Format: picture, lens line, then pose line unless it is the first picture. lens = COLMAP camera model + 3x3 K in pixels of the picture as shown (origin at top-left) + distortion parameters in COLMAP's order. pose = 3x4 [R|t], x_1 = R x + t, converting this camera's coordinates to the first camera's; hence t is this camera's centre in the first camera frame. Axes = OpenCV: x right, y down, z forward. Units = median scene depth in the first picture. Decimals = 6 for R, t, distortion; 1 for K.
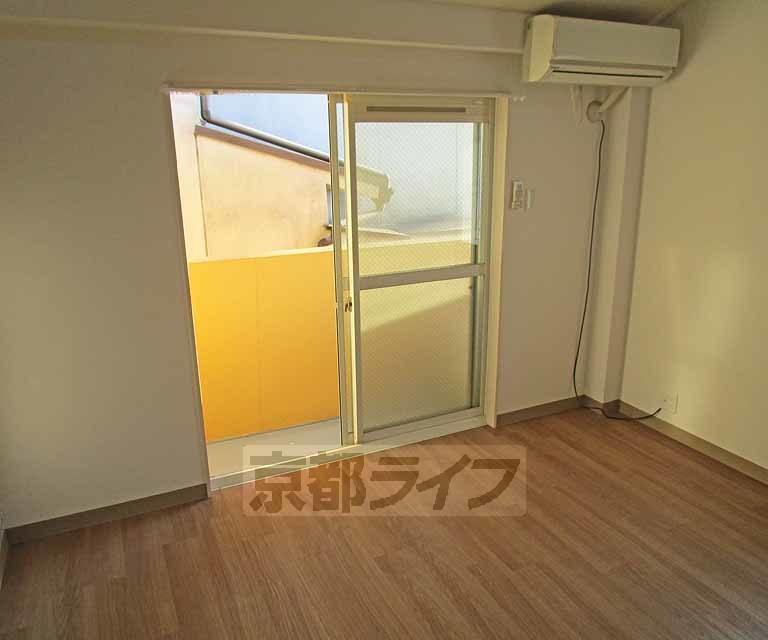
lens RADIAL K [[613.3, 0, 384.0], [0, 613.3, 320.0], [0, 0, 1]] dist [0.002954, -0.073430]
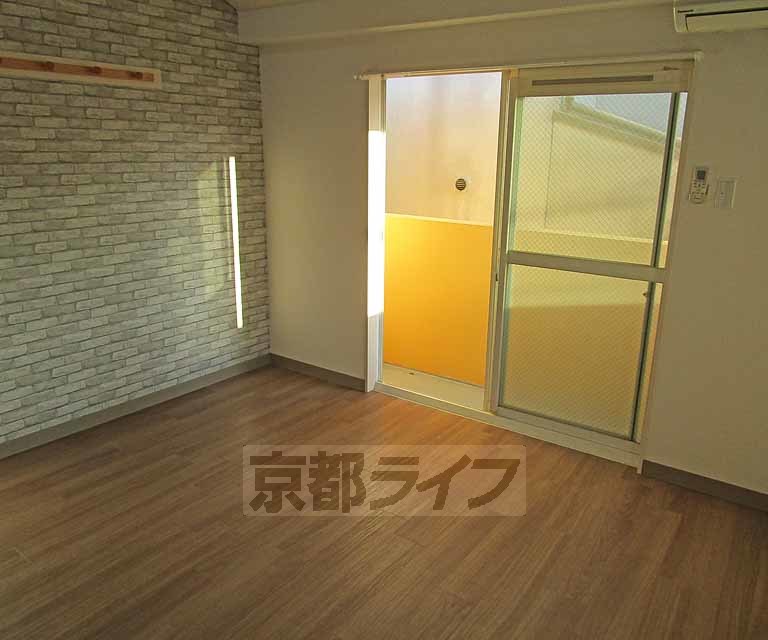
lens RADIAL K [[613.3, 0, 384.0], [0, 613.3, 320.0], [0, 0, 1]] dist [0.002954, -0.073430]
pose [[0.466604, 0.253816, -0.847265, 0.740170], [-0.265500, 0.953956, 0.139561, -0.045509], [0.843677, 0.159829, 0.512508, 0.314898]]
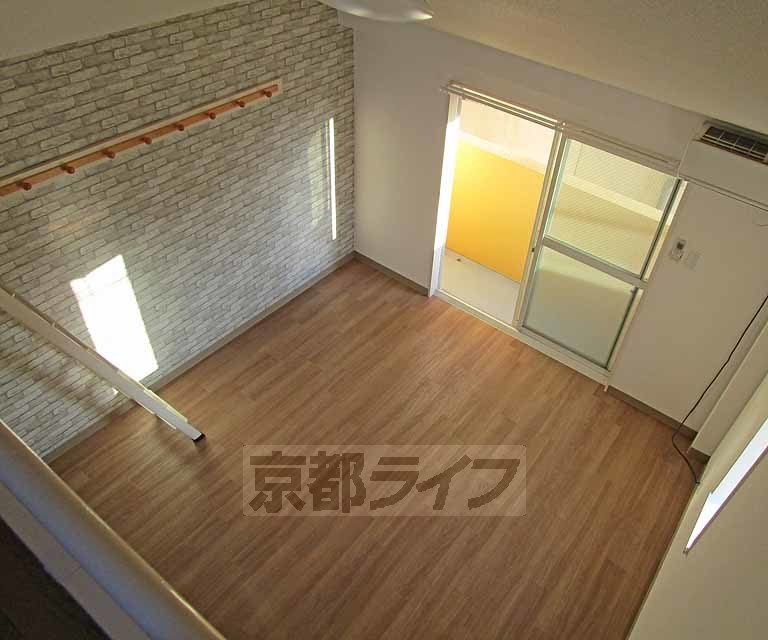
lens RADIAL K [[608.1, 0, 395.8], [0, 608.1, 316.7], [0, 0, 1]] dist [-0.040911, -0.000162]
pose [[0.433858, 0.626234, -0.647764, 0.803730], [-0.297165, 0.778183, 0.553285, -0.578694], [0.850565, -0.047554, 0.523716, -0.018579]]
